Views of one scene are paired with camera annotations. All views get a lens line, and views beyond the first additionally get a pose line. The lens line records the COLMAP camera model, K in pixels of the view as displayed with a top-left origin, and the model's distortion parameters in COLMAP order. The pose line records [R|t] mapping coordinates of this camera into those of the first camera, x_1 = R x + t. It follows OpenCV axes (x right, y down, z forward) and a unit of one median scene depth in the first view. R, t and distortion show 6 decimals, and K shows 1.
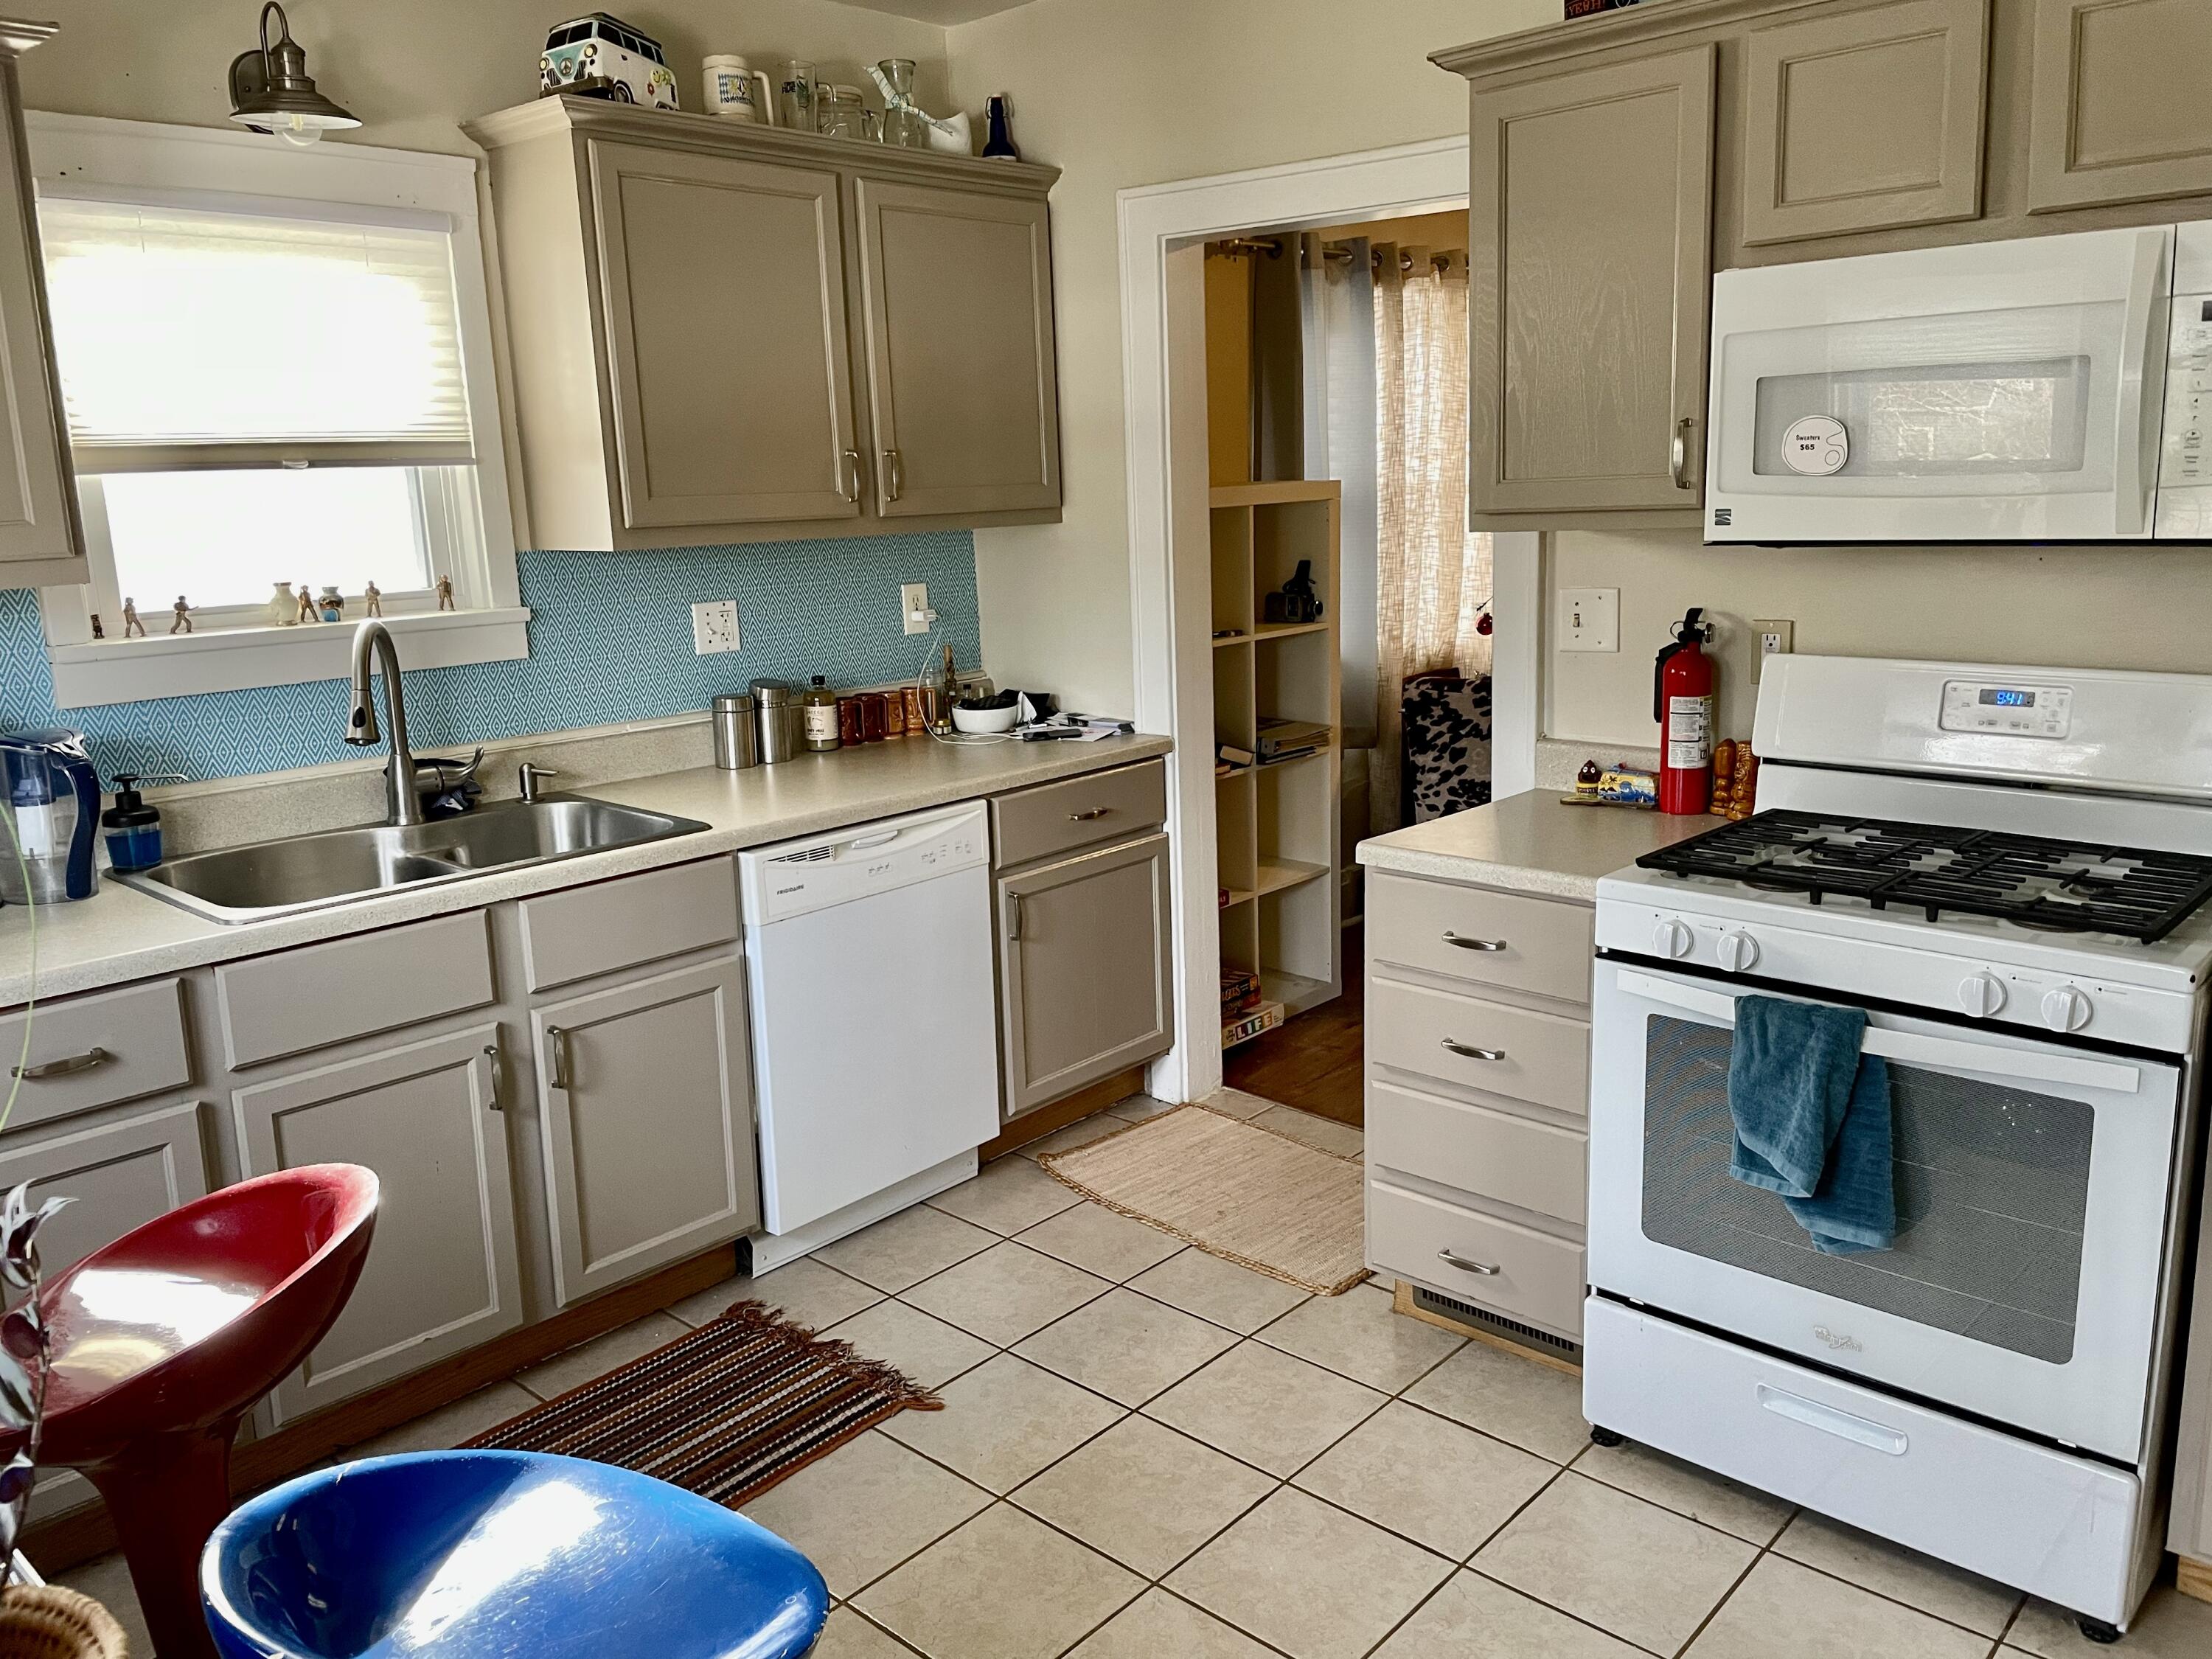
lens RADIAL K [[1690.2, 0, 1113.2], [0, 1690.2, 817.7], [0, 0, 1]] dist [0.103855, -0.153860]
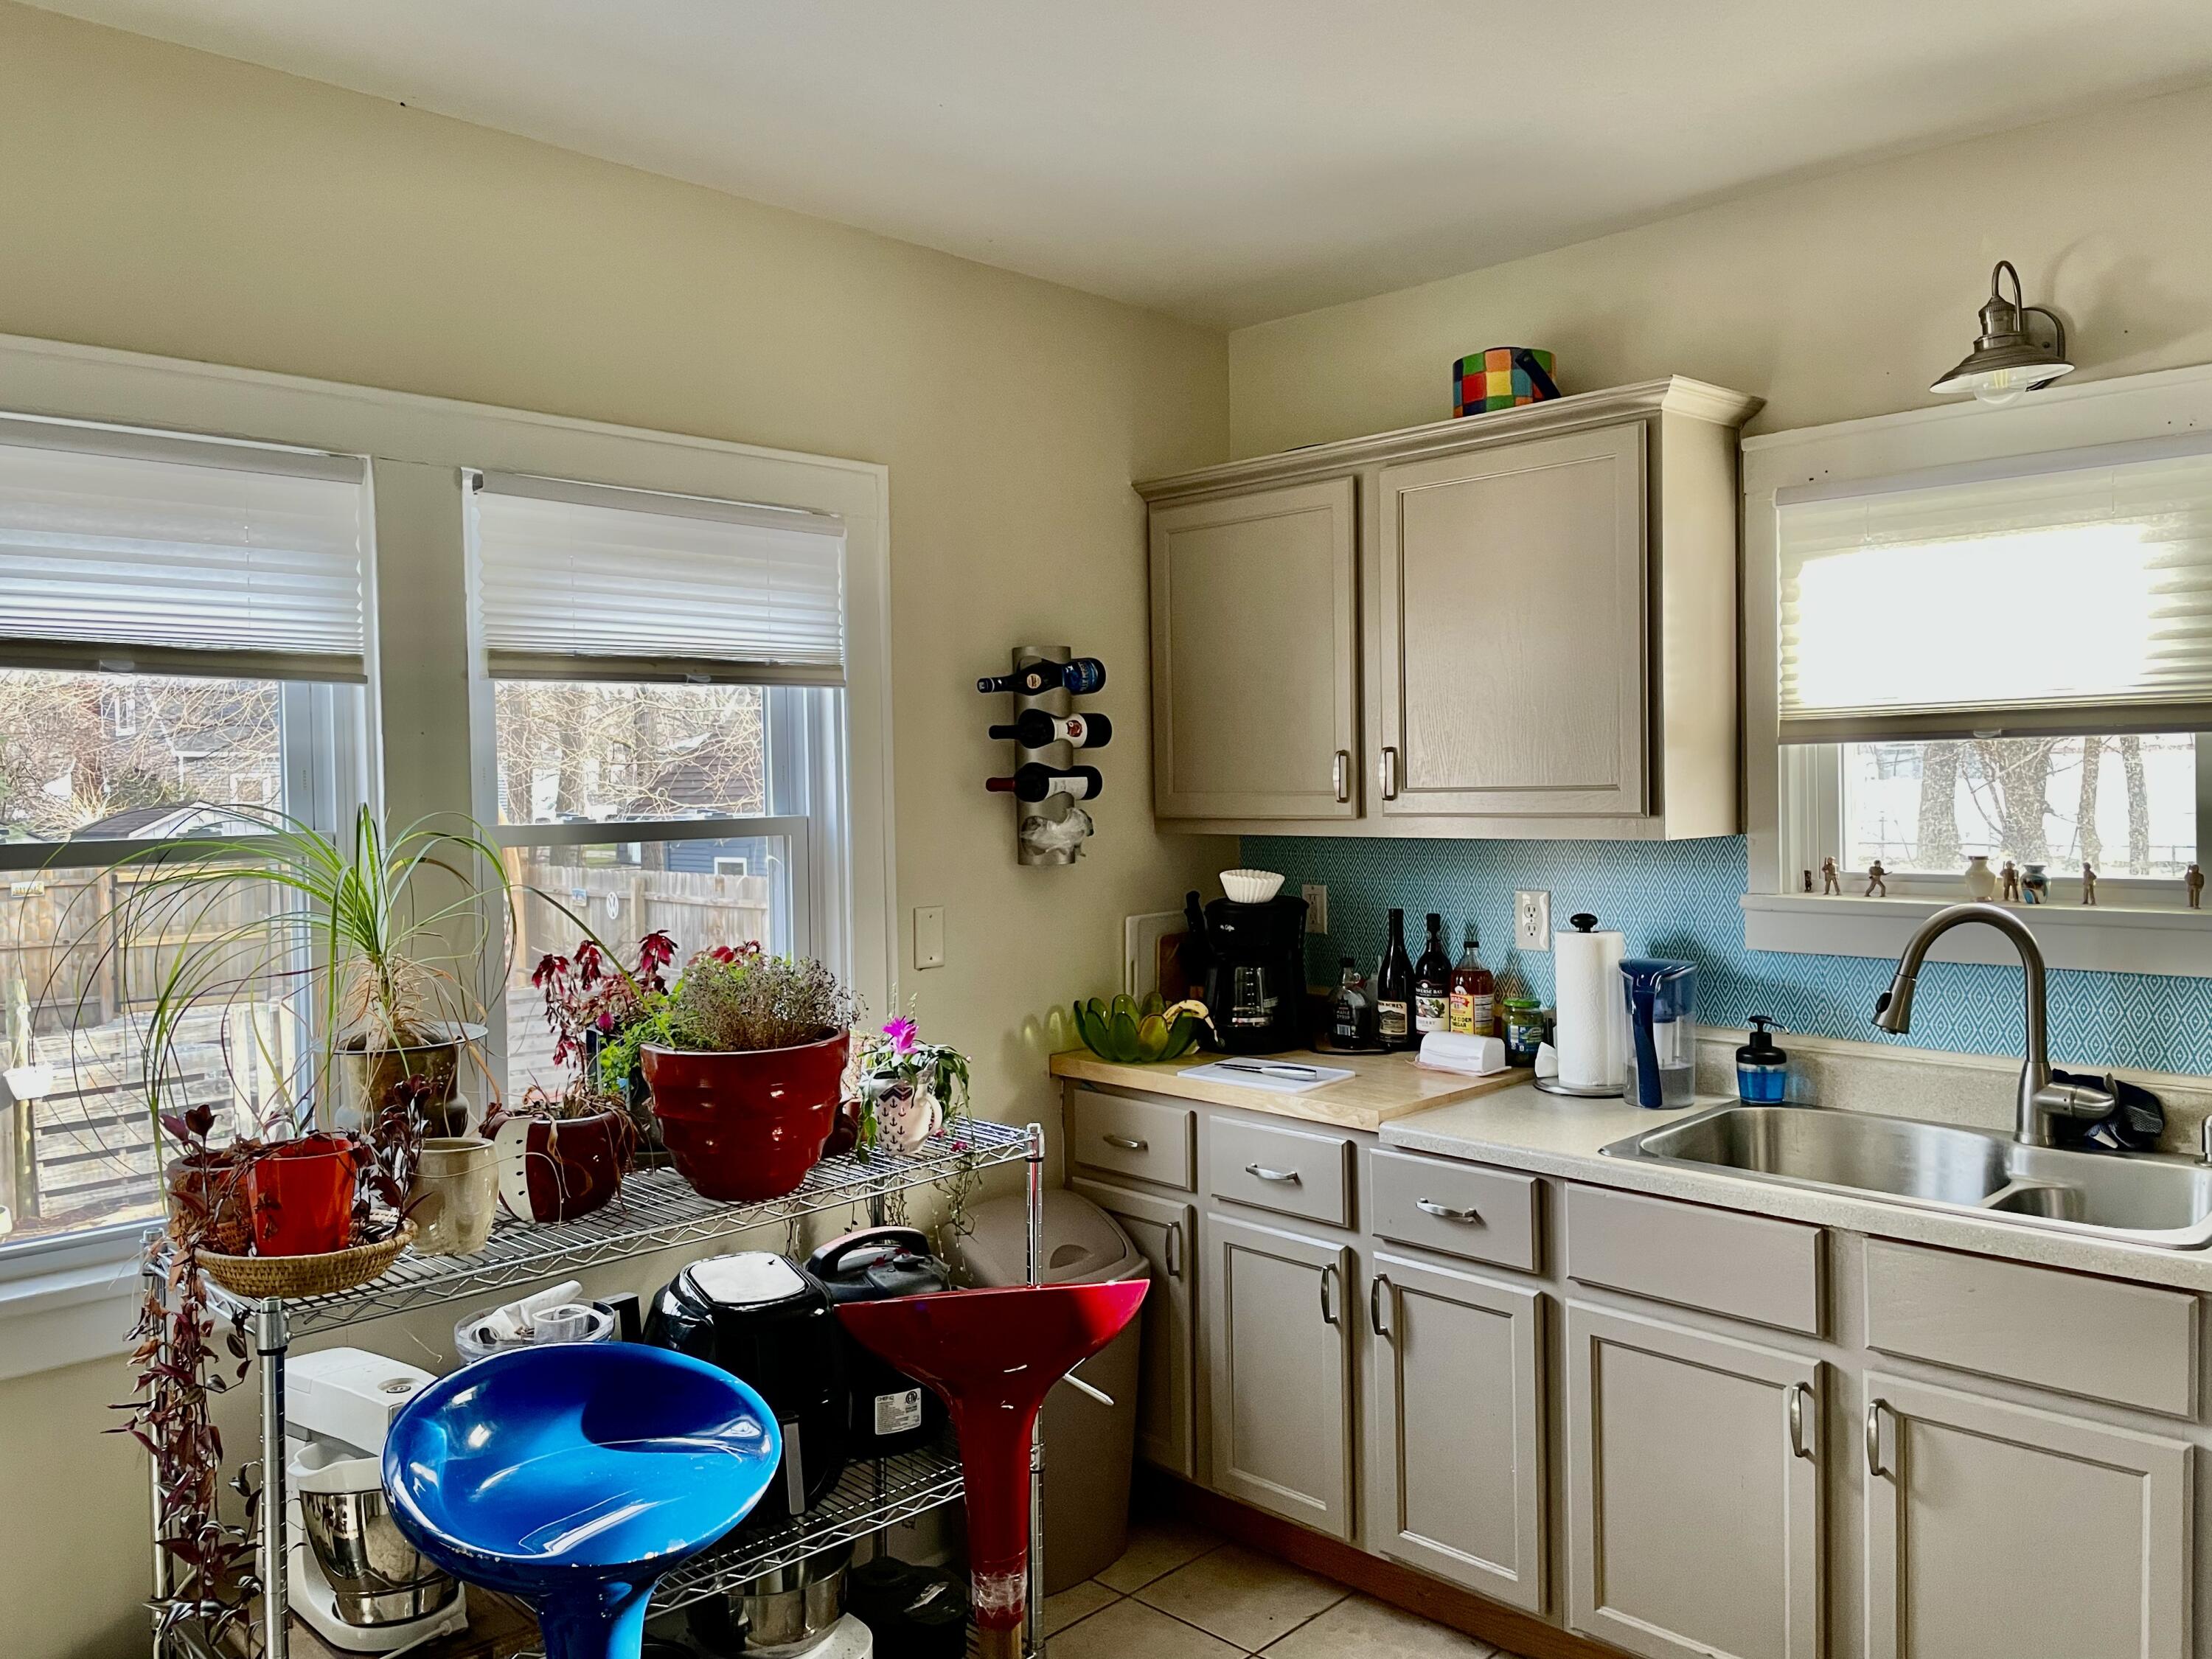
lens RADIAL K [[1690.2, 0, 1113.2], [0, 1690.2, 817.7], [0, 0, 1]] dist [0.103855, -0.153860]
pose [[-0.070811, 0.062840, -0.995508, 0.517441], [-0.174666, 0.981813, 0.074399, -0.154230], [0.982078, 0.179150, -0.058547, 0.622949]]
